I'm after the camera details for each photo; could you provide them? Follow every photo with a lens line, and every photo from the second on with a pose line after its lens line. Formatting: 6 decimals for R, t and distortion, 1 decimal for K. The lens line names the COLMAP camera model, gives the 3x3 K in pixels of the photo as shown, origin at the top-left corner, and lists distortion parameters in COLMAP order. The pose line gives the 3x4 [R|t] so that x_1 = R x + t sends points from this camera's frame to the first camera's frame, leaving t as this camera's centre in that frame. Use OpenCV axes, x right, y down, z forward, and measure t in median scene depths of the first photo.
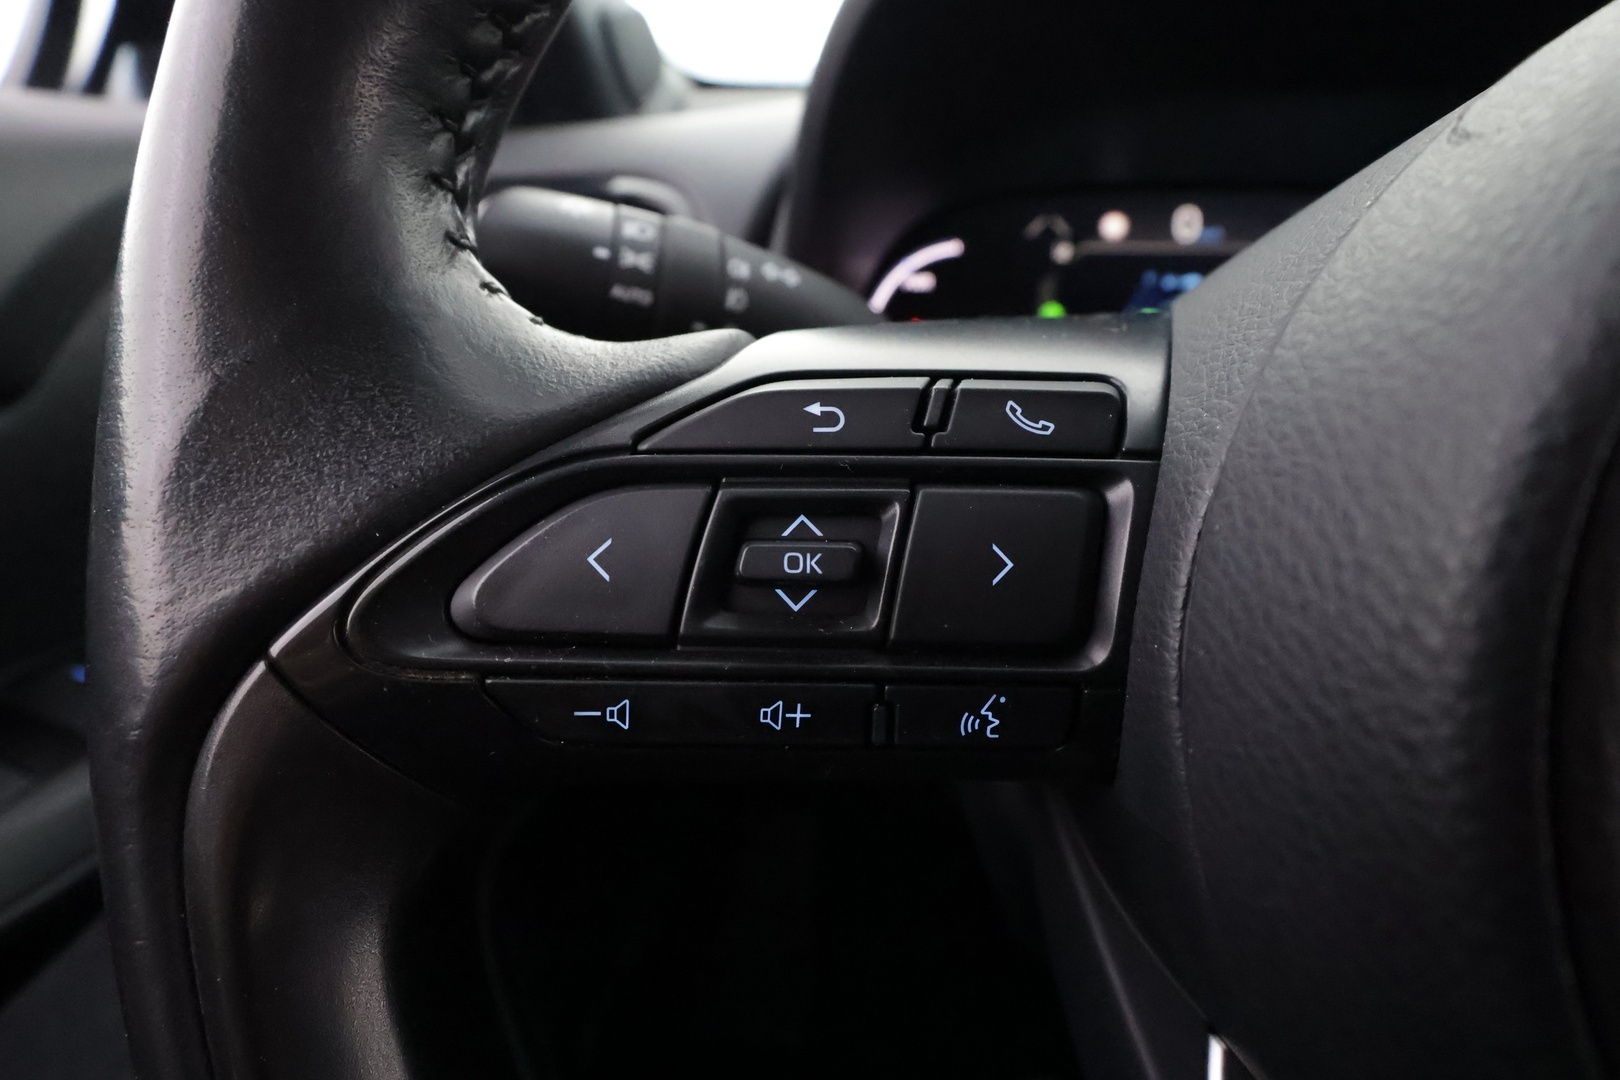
lens RADIAL K [[803.1, 0, 810.0], [0, 803.1, 540.0], [0, 0, 1]] dist [0.000598, 0.000375]
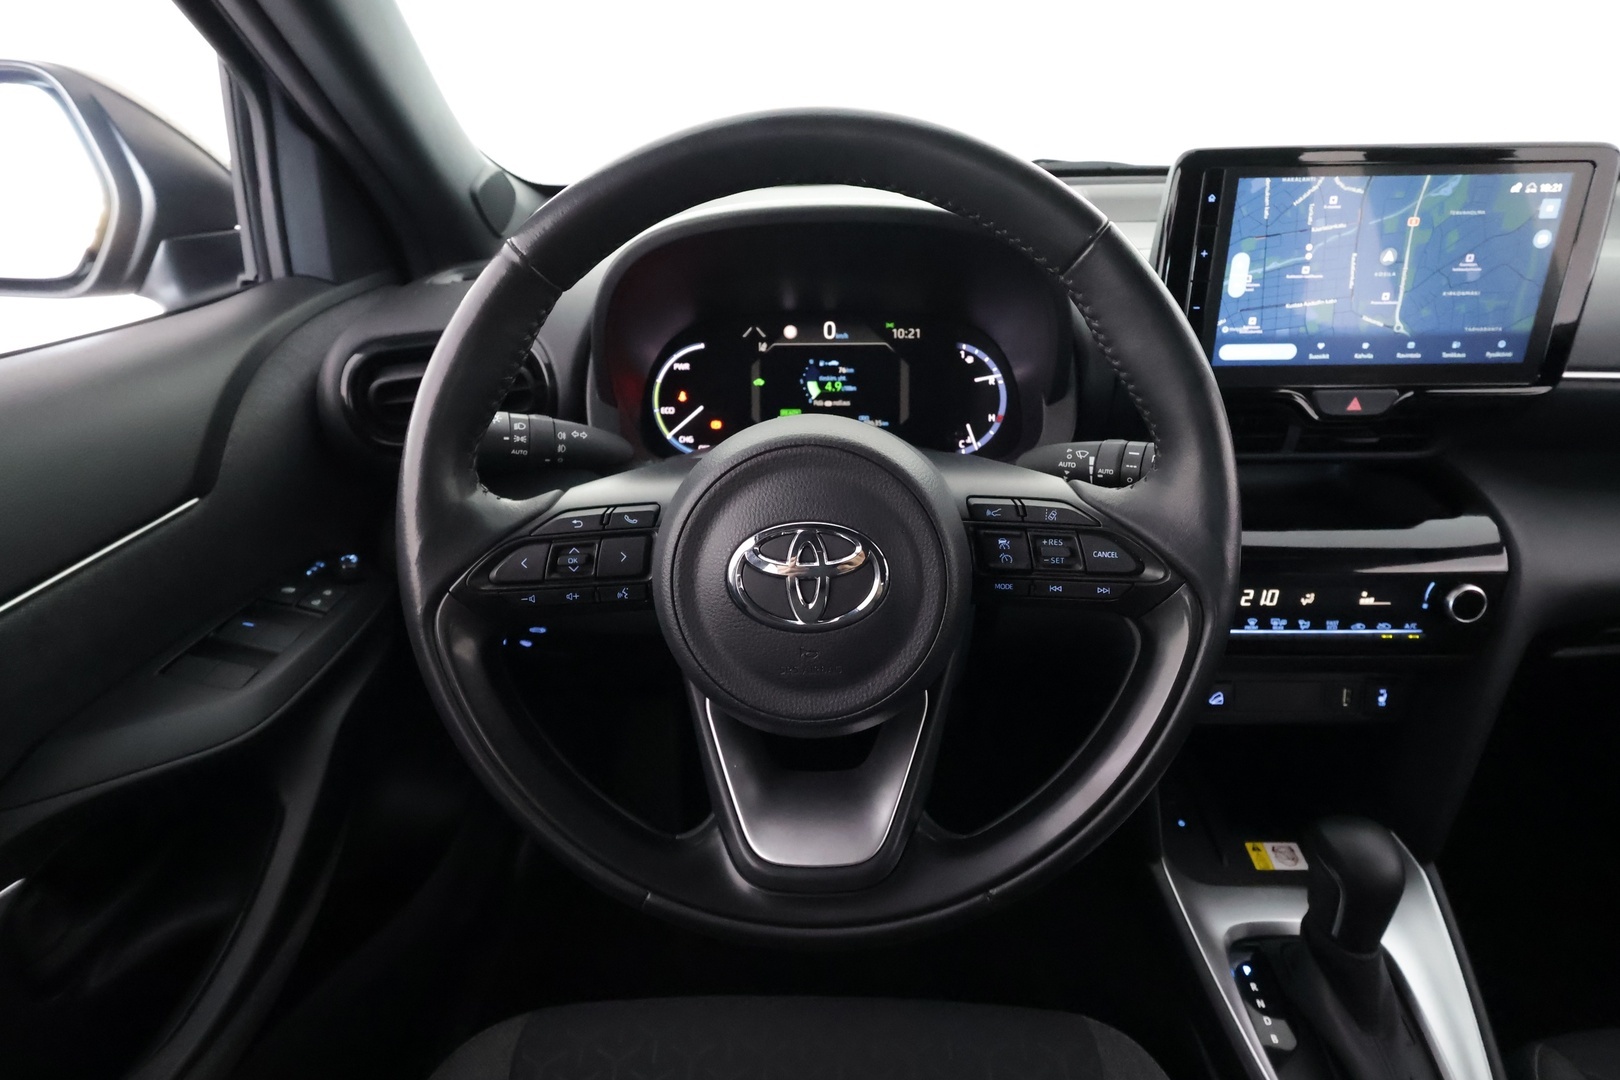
lens RADIAL K [[803.1, 0, 810.0], [0, 803.1, 540.0], [0, 0, 1]] dist [0.000598, 0.000375]
pose [[0.988715, -0.071628, 0.131578, 0.636046], [0.060661, 0.994485, 0.085554, -0.344590], [-0.136980, -0.076607, 0.987607, -3.161734]]
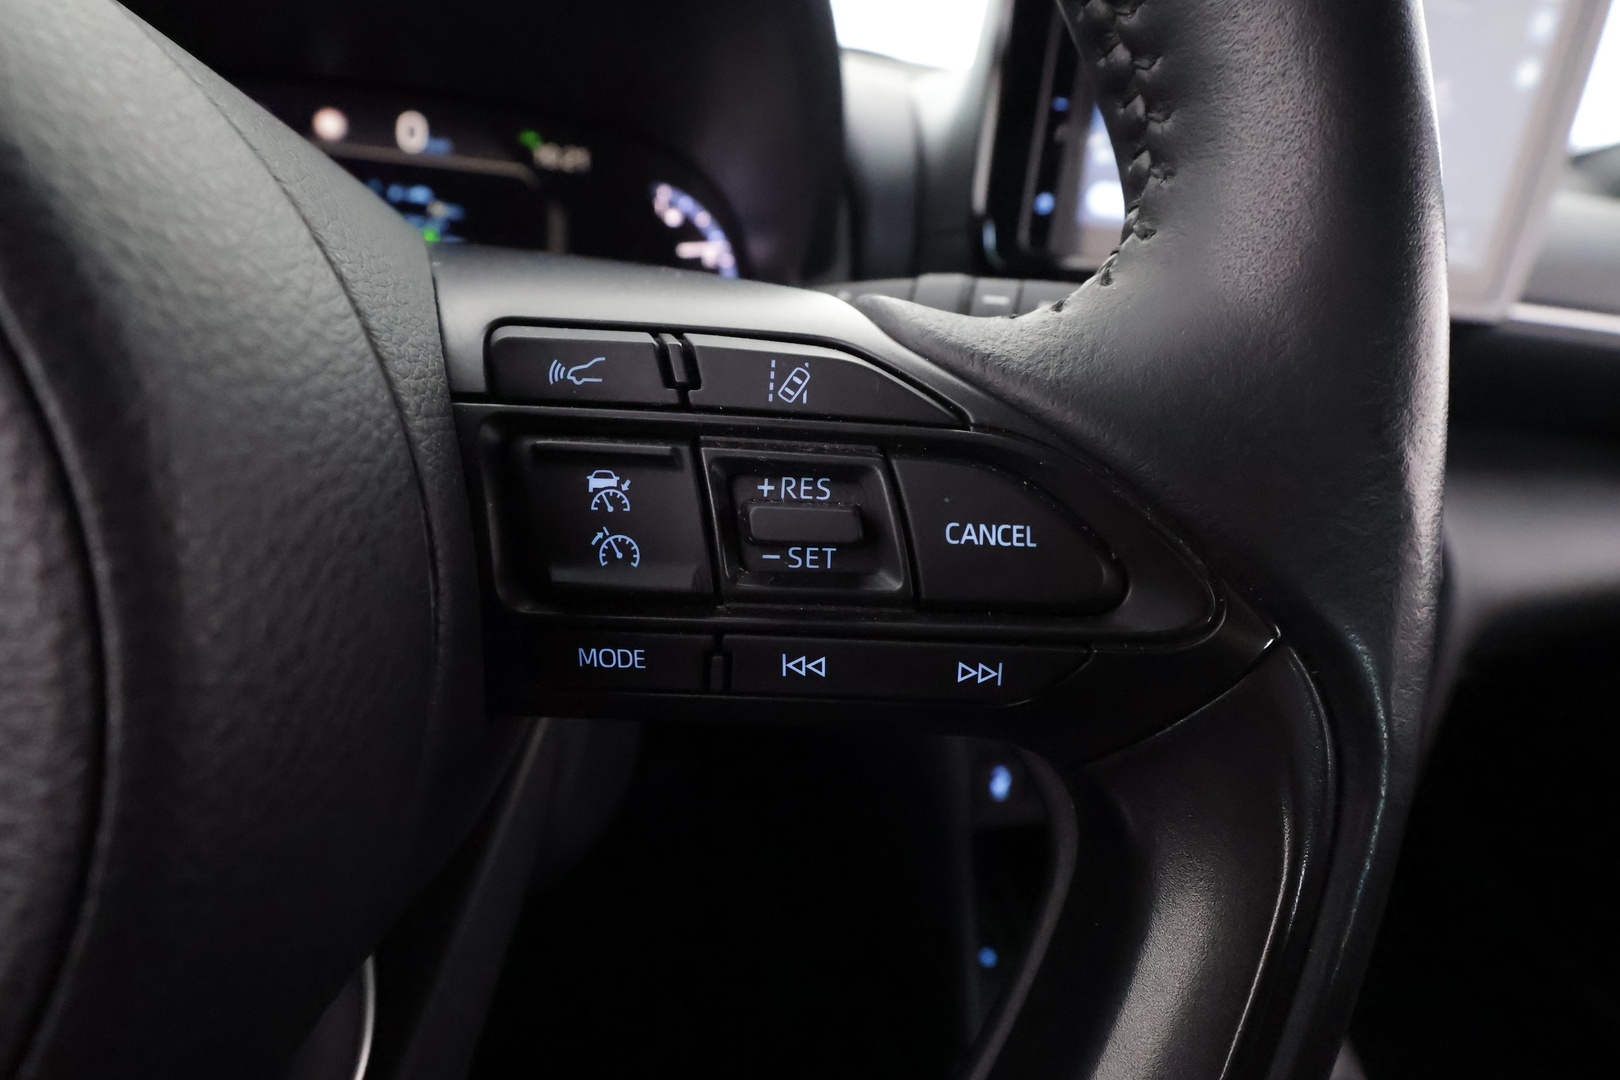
lens RADIAL K [[803.1, 0, 810.0], [0, 803.1, 540.0], [0, 0, 1]] dist [0.000598, 0.000375]
pose [[0.909703, -0.060847, 0.410777, 1.919328], [0.024660, 0.995377, 0.092830, 0.046088], [-0.414526, -0.074318, 0.906998, -0.386989]]
